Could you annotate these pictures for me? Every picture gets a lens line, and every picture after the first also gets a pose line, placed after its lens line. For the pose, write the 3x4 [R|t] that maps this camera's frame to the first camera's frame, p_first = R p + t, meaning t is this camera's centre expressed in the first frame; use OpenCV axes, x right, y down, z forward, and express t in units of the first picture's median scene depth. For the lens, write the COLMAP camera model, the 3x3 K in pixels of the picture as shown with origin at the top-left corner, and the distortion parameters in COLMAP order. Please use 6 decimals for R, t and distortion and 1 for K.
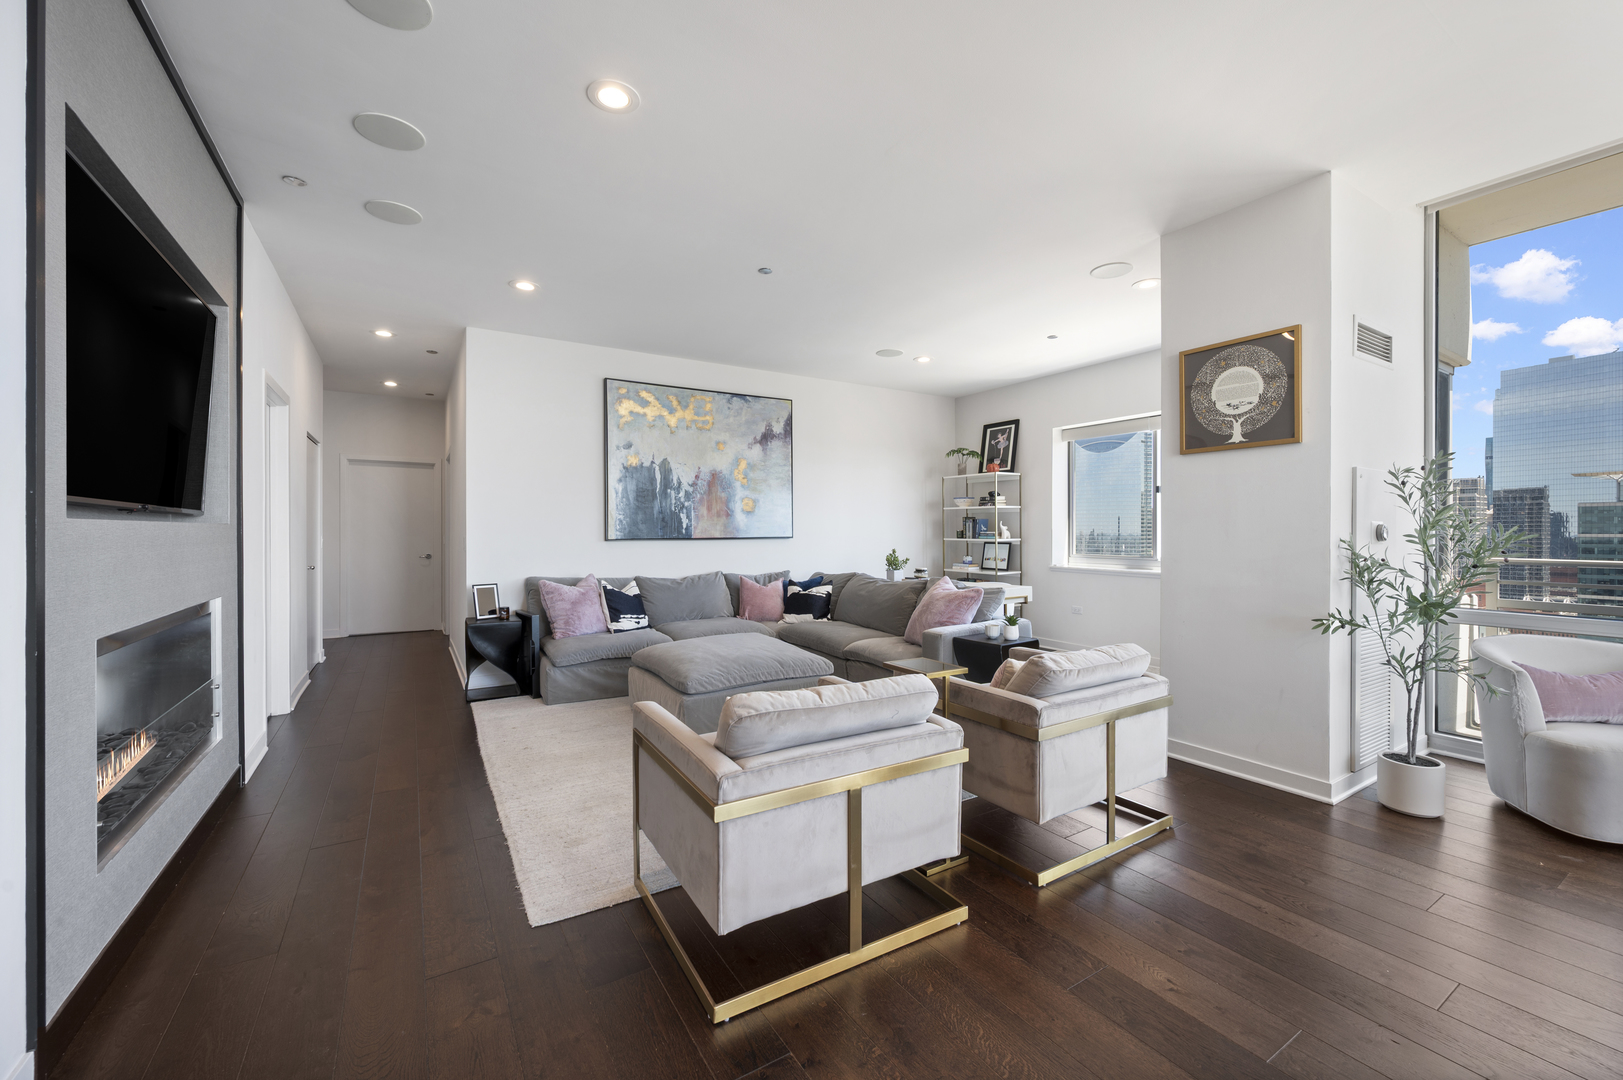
lens RADIAL K [[646.2, 0, 811.2], [0, 646.2, 530.4], [0, 0, 1]] dist [-0.002444, 0.000398]
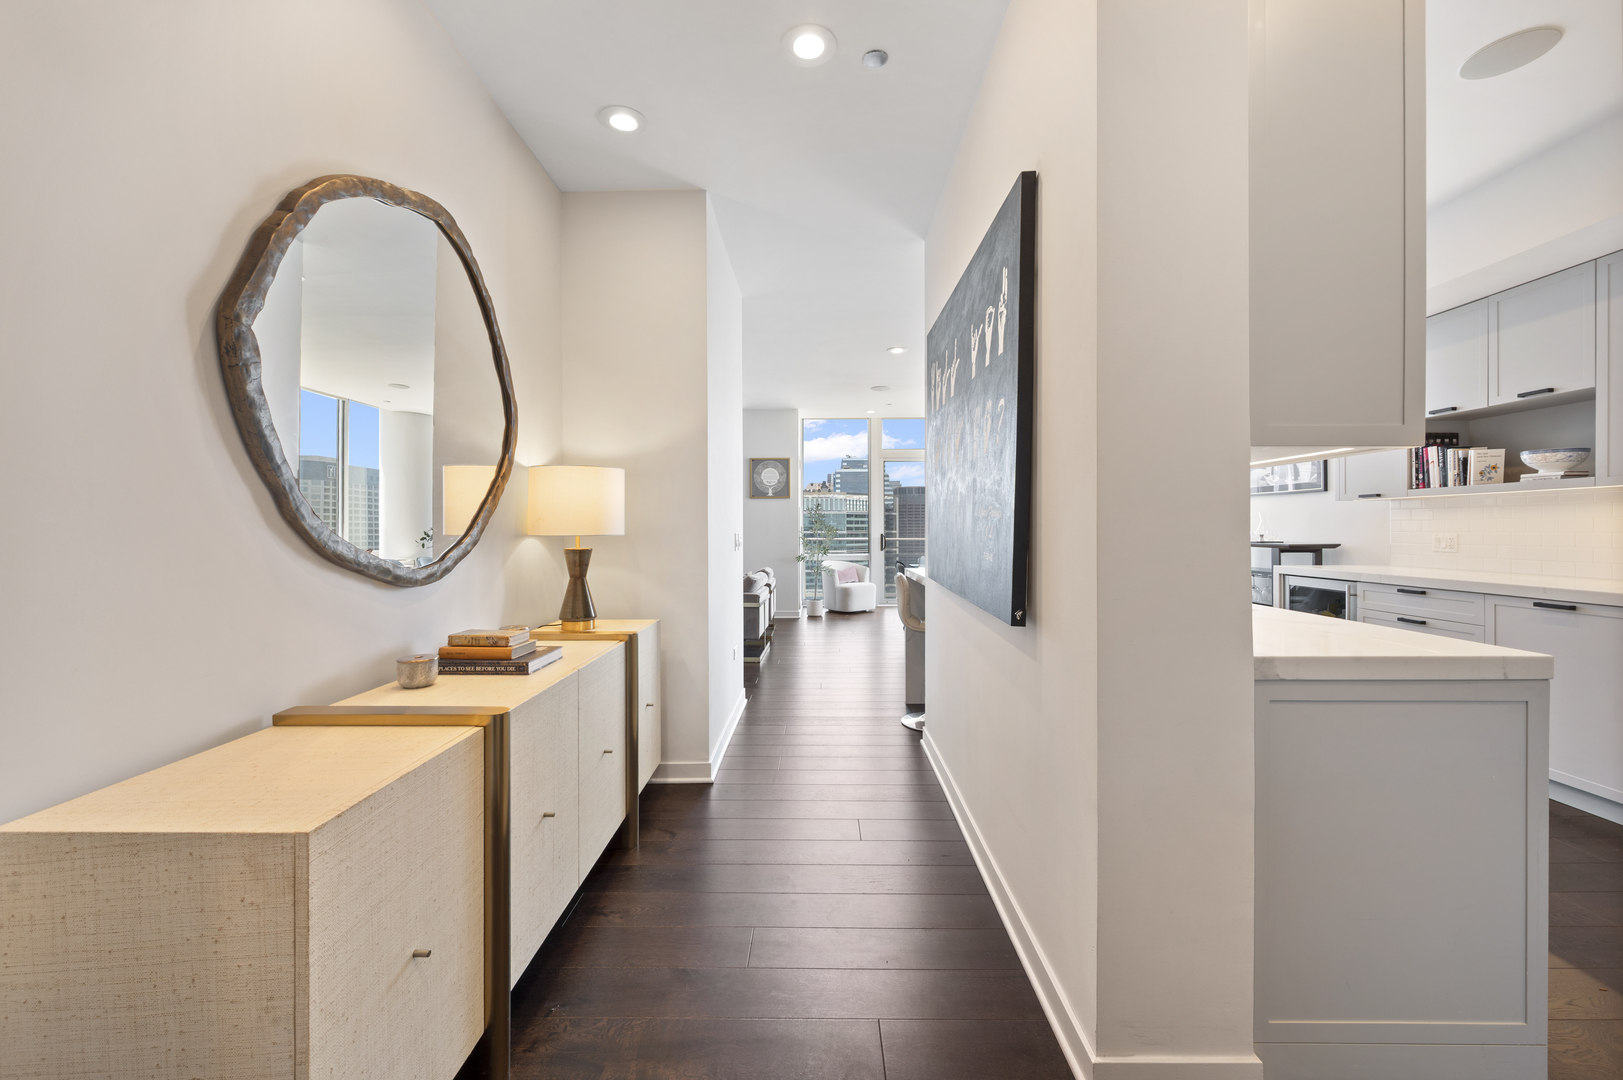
lens RADIAL K [[646.2, 0, 817.2], [0, 646.2, 532.5], [0, 0, 1]] dist [-0.002444, 0.000398]
pose [[0.527377, -0.006830, 0.849604, -0.884722], [0.001535, 0.999974, 0.007085, -0.000457], [-0.849630, -0.002432, 0.527373, -0.346054]]
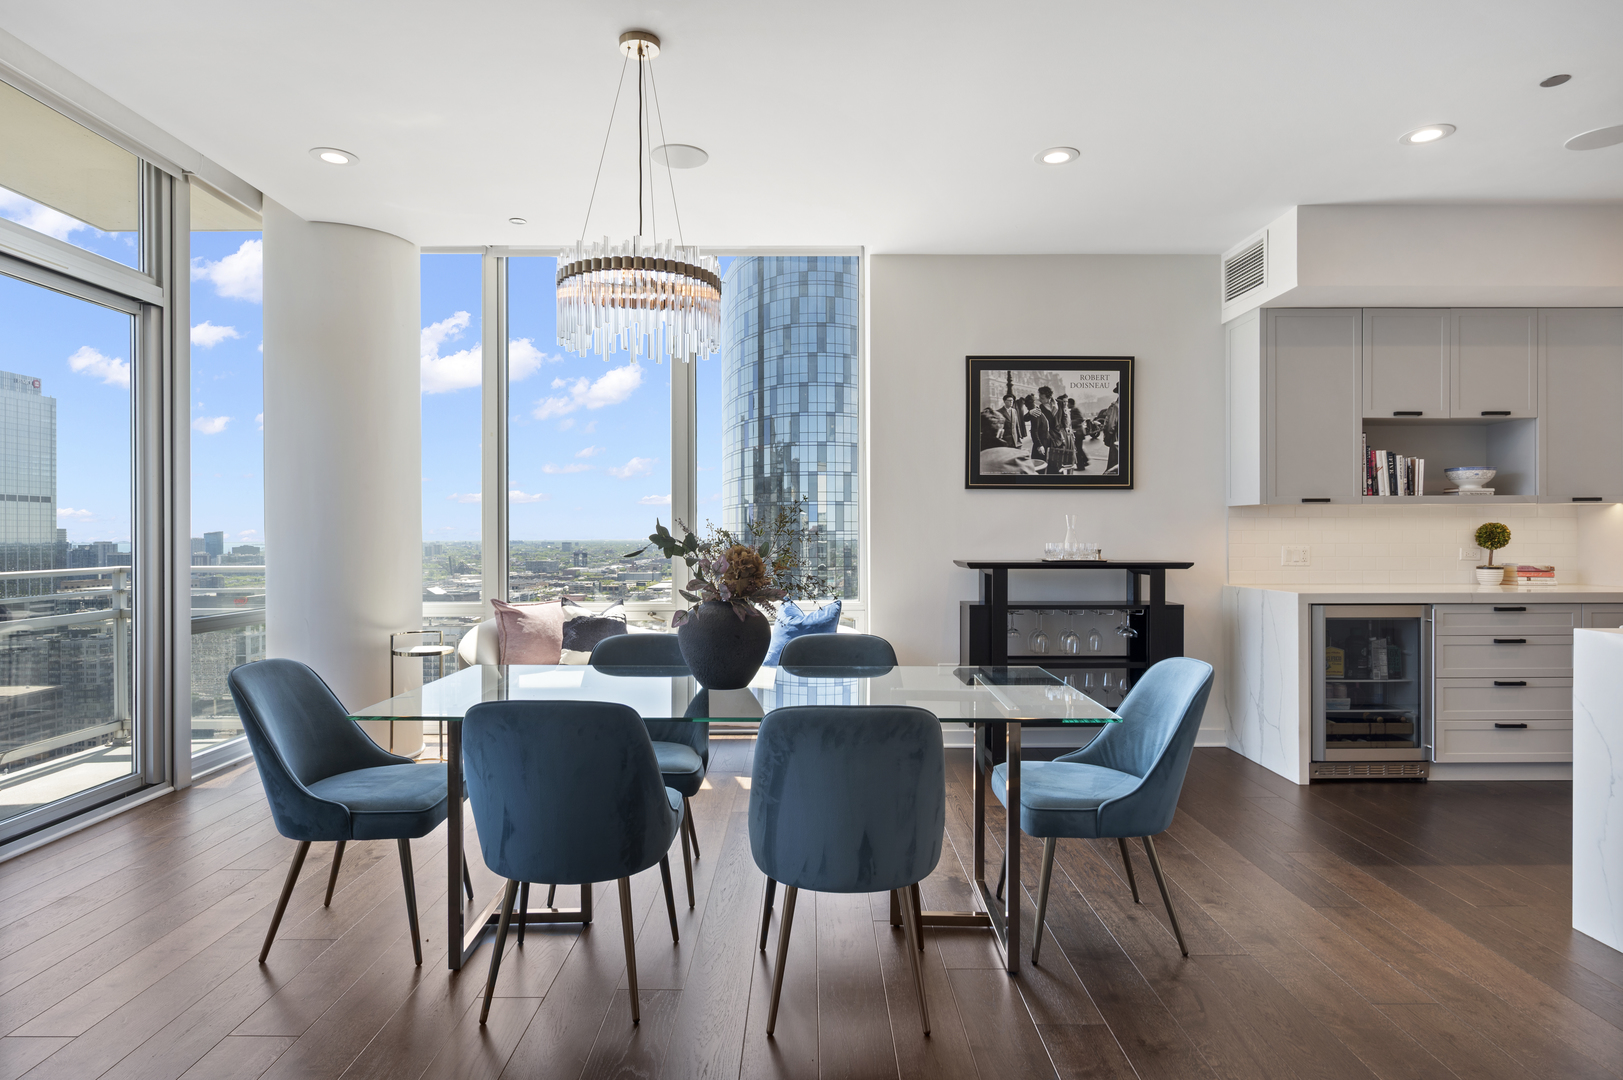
lens RADIAL K [[909.1, 0, 814.1], [0, 909.1, 546.4], [0, 0, 1]] dist [0.008458, 0.002450]
pose [[-0.854597, -0.004769, 0.519270, 0.046826], [0.000567, 0.999949, 0.010117, -0.002056], [-0.519292, 0.008941, -0.854550, 0.499327]]
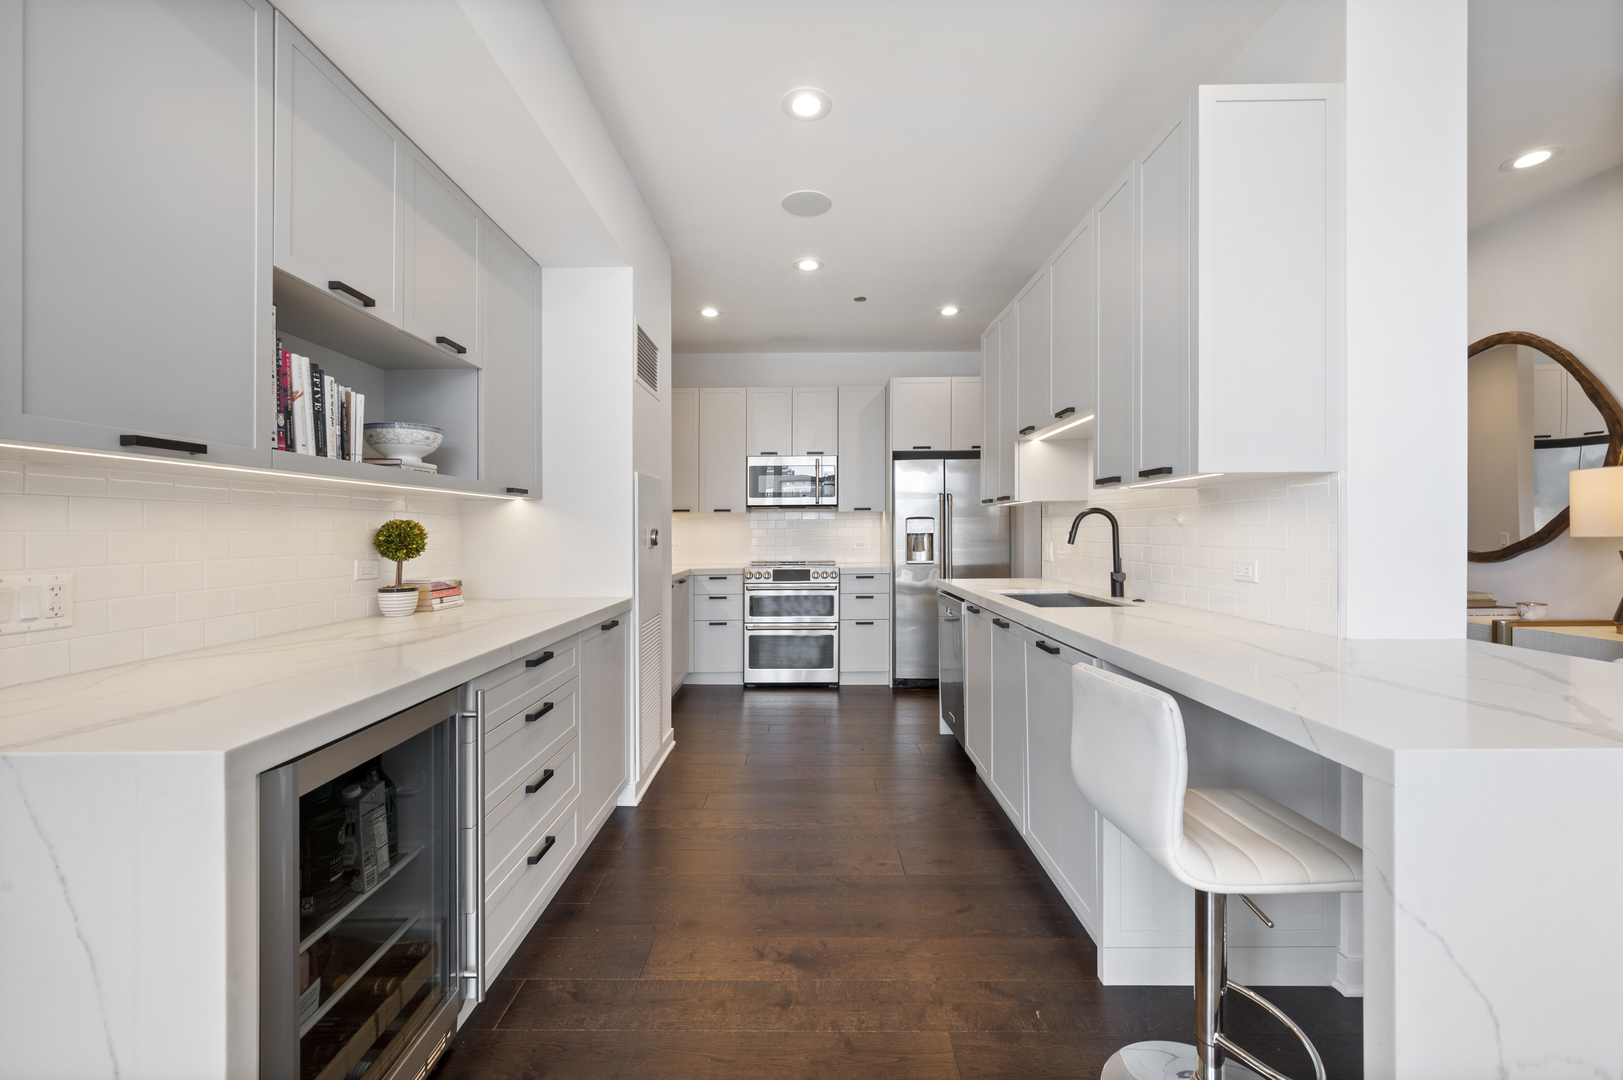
lens RADIAL K [[646.2, 0, 813.0], [0, 646.2, 523.9], [0, 0, 1]] dist [-0.002444, 0.000398]
pose [[-0.528590, -0.004377, -0.848866, 0.158486], [0.007879, 0.999918, -0.010062, -0.006644], [0.848840, -0.012007, -0.528513, -0.197366]]
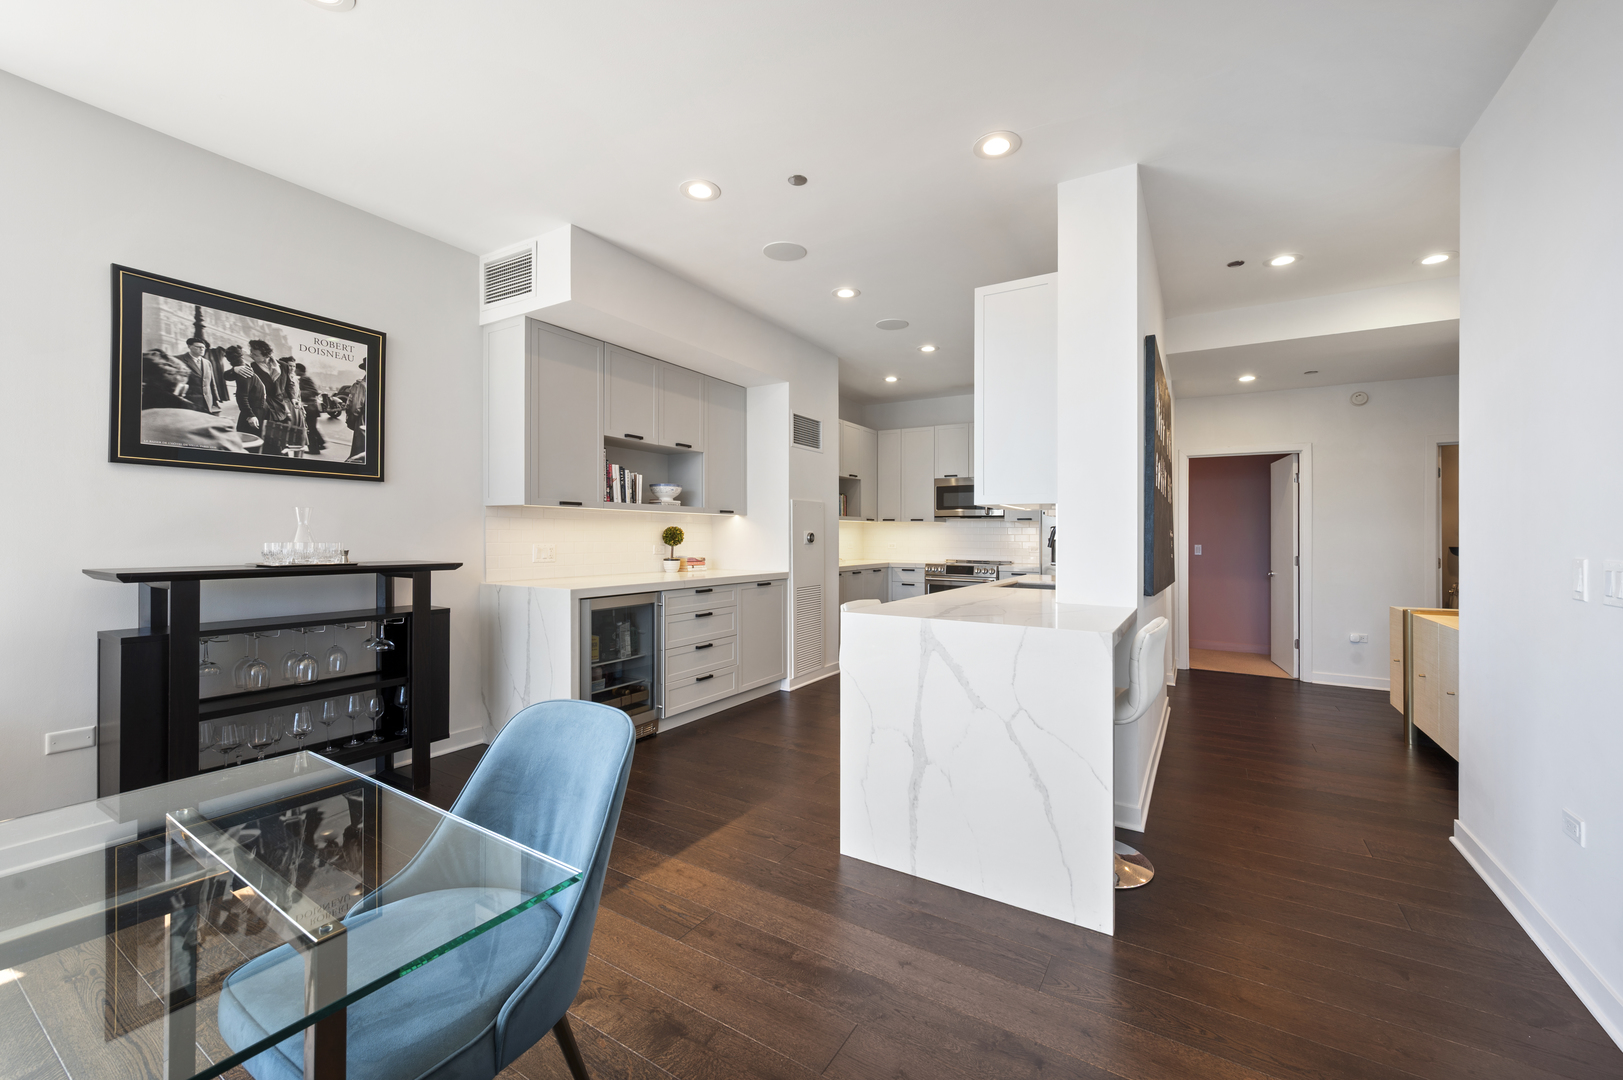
lens RADIAL K [[646.2, 0, 820.6], [0, 646.2, 535.8], [0, 0, 1]] dist [-0.002444, 0.000398]
pose [[-0.891020, -0.005654, -0.453929, 0.164541], [-0.005165, 0.999984, -0.002316, -0.002279], [0.453934, 0.000281, -0.891035, 0.236635]]
